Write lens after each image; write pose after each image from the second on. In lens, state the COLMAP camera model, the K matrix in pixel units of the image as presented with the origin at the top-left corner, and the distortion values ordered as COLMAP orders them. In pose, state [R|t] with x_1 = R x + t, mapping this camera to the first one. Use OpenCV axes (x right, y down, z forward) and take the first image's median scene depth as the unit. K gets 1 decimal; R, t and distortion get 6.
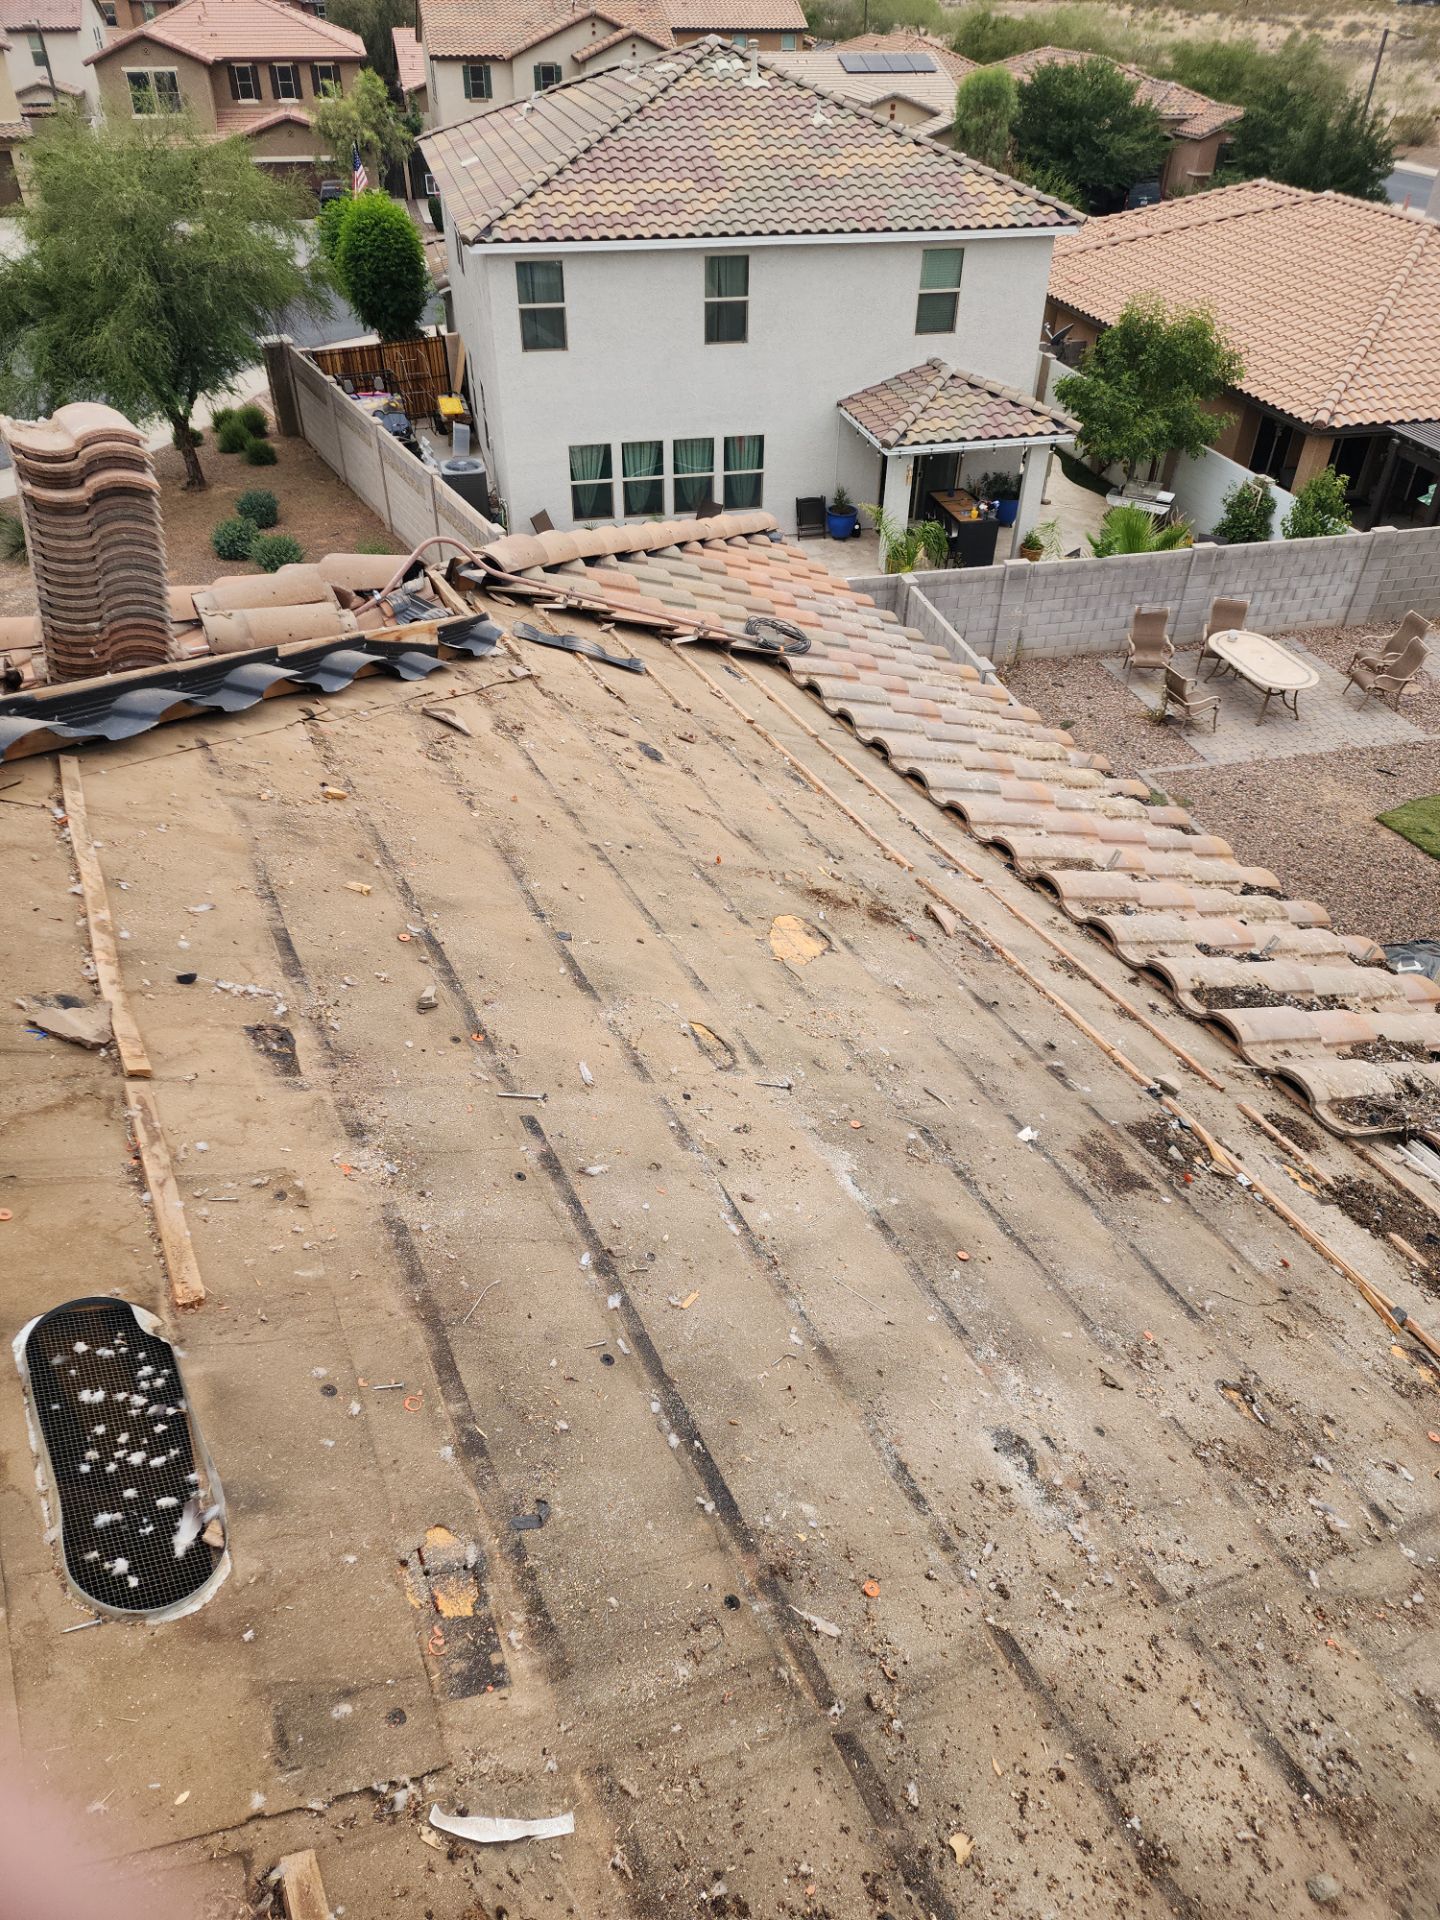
lens RADIAL K [[1246.0, 0, 701.2], [0, 1246.0, 980.8], [0, 0, 1]] dist [0.038089, -0.035977]
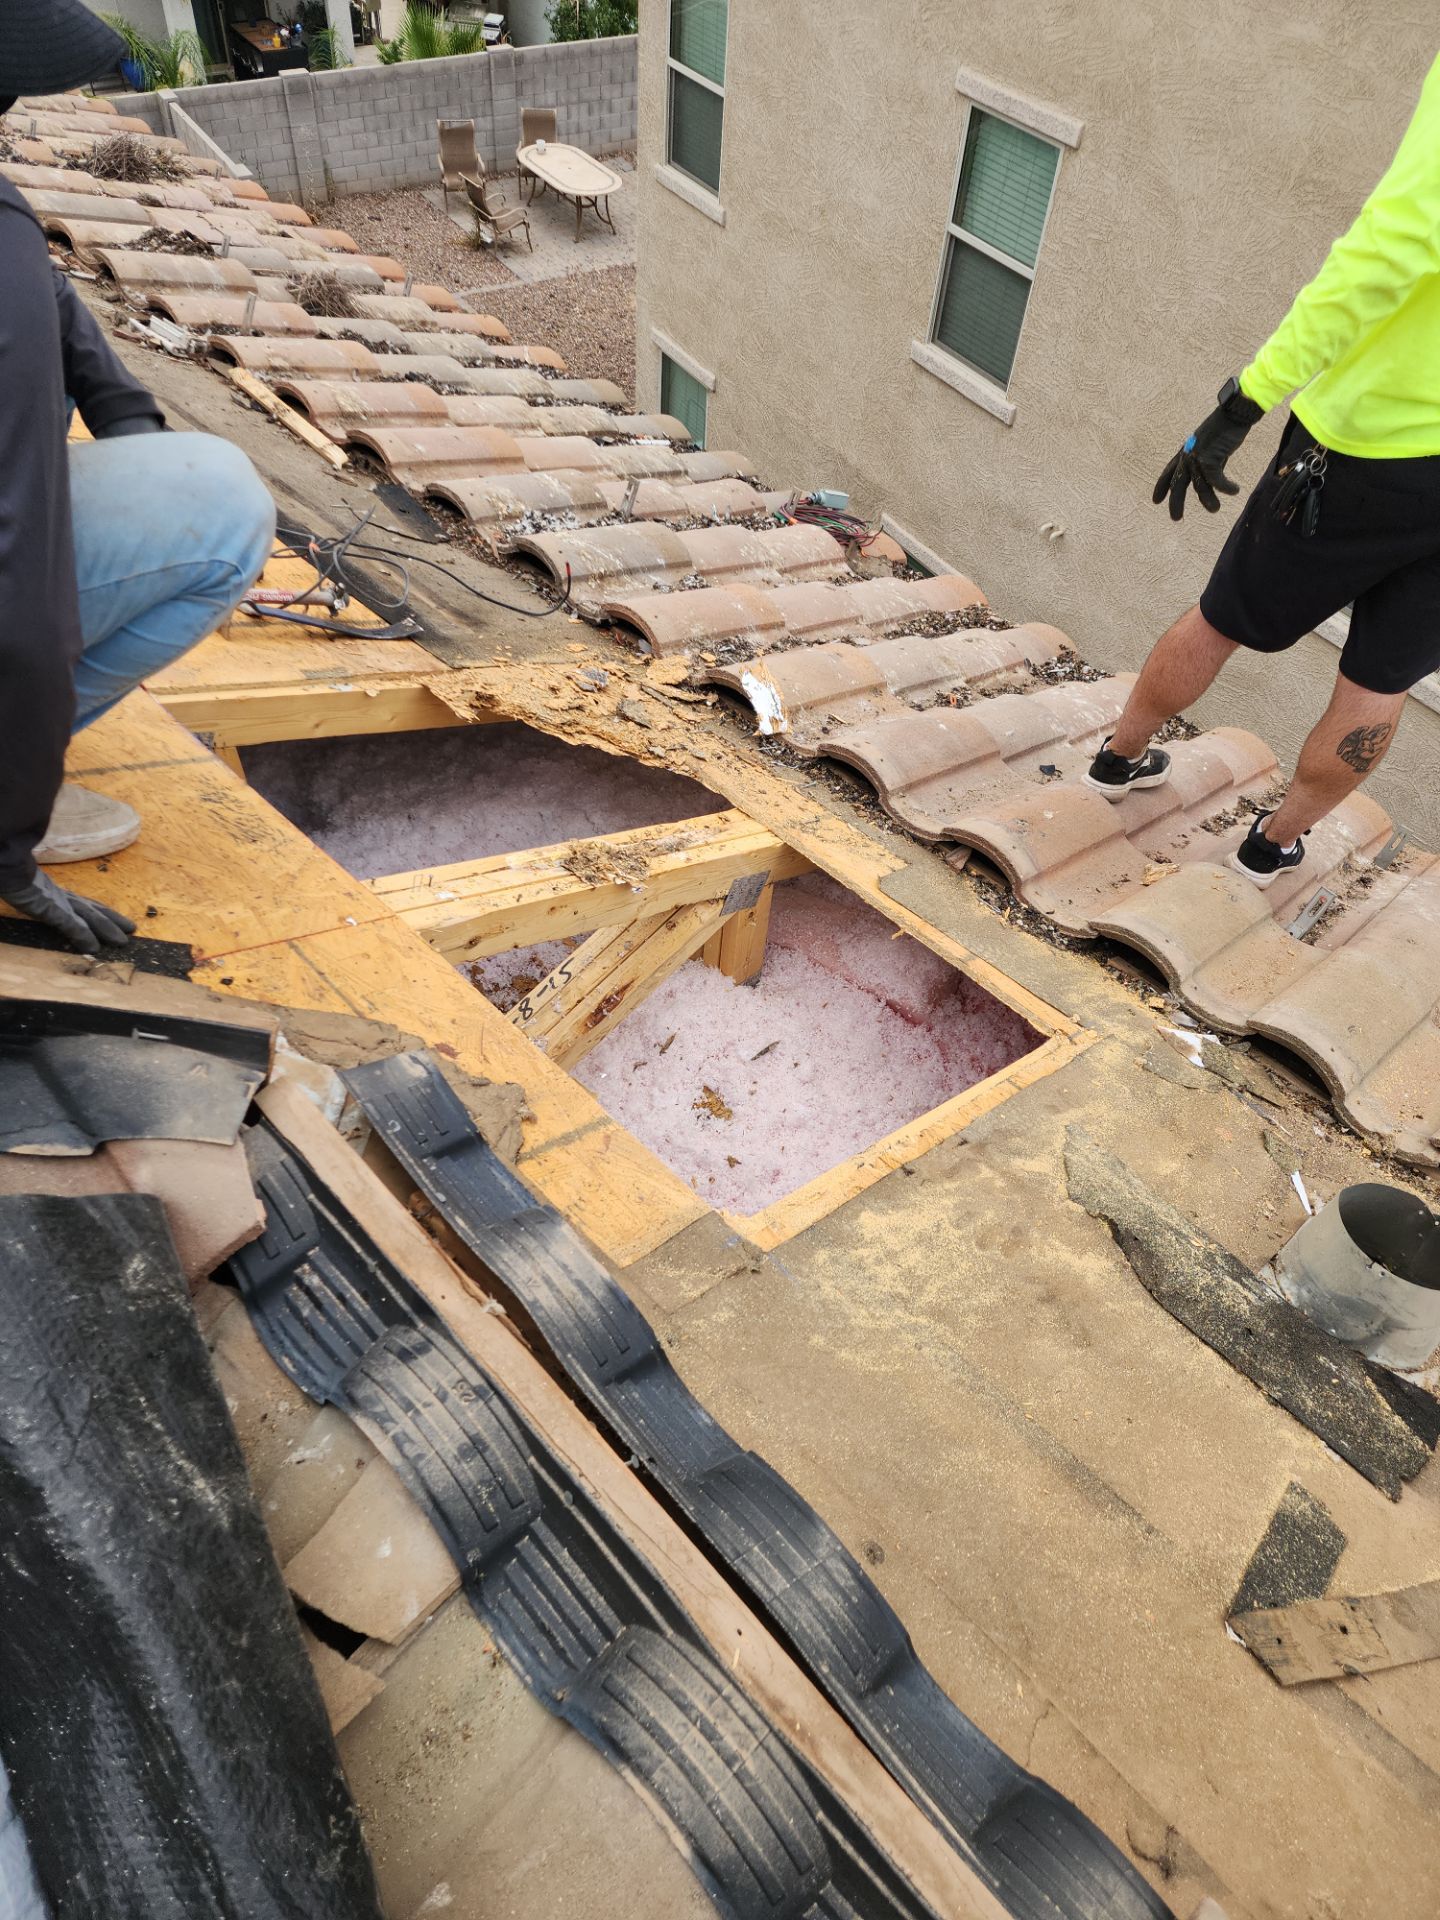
lens RADIAL K [[1246.0, 0, 679.1], [0, 1246.0, 972.8], [0, 0, 1]] dist [0.038089, -0.035977]
pose [[0.947528, -0.221345, 0.230644, 0.159626], [0.169564, 0.959643, 0.224352, 0.135441], [-0.270995, -0.173471, 0.946821, -0.056789]]
